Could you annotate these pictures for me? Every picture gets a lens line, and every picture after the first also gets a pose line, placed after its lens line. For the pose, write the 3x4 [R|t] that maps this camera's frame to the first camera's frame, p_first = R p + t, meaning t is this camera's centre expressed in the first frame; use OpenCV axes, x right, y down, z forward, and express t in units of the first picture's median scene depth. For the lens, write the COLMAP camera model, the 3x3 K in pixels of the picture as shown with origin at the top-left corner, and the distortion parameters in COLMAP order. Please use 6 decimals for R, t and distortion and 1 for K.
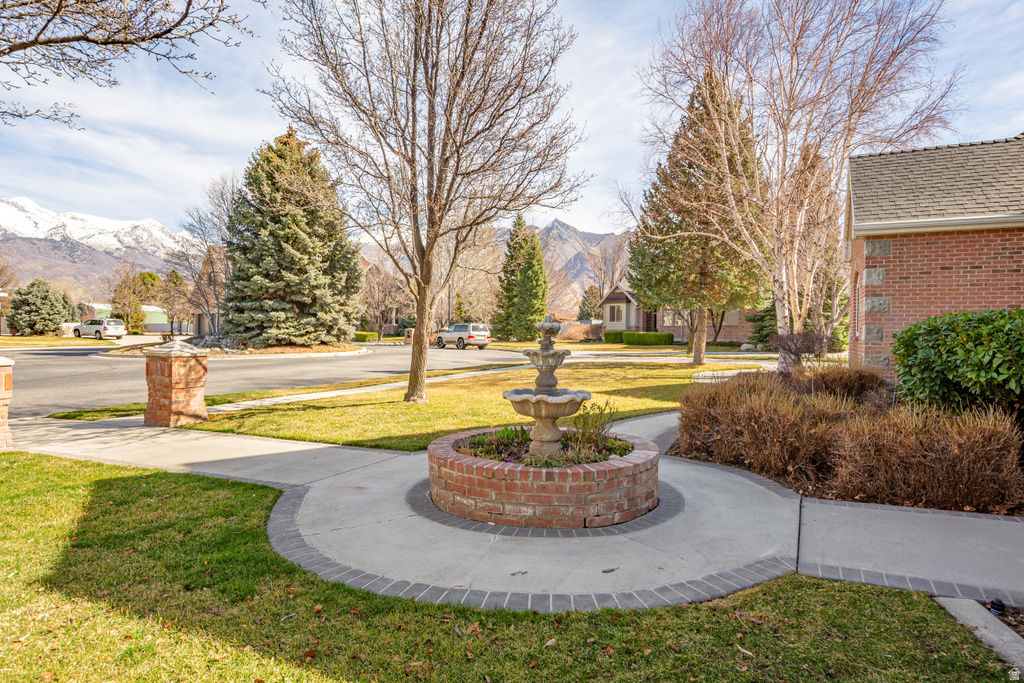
lens RADIAL K [[608.3, 0, 512.0], [0, 608.3, 341.5], [0, 0, 1]] dist [0.000483, 0.000191]
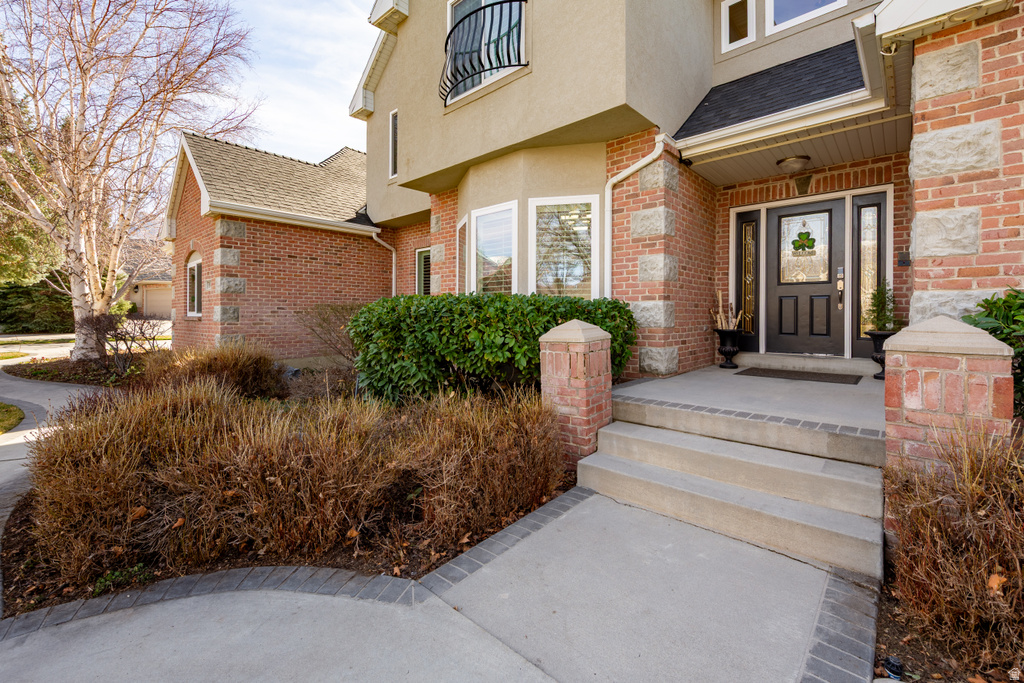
lens RADIAL K [[425.8, 0, 513.3], [0, 425.8, 314.1], [0, 0, 1]] dist [0.002393, 0.000114]
pose [[0.261729, -0.011528, 0.965072, 0.040110], [0.018078, 0.999812, 0.007040, -0.008996], [-0.964972, 0.015604, 0.261889, 0.368064]]
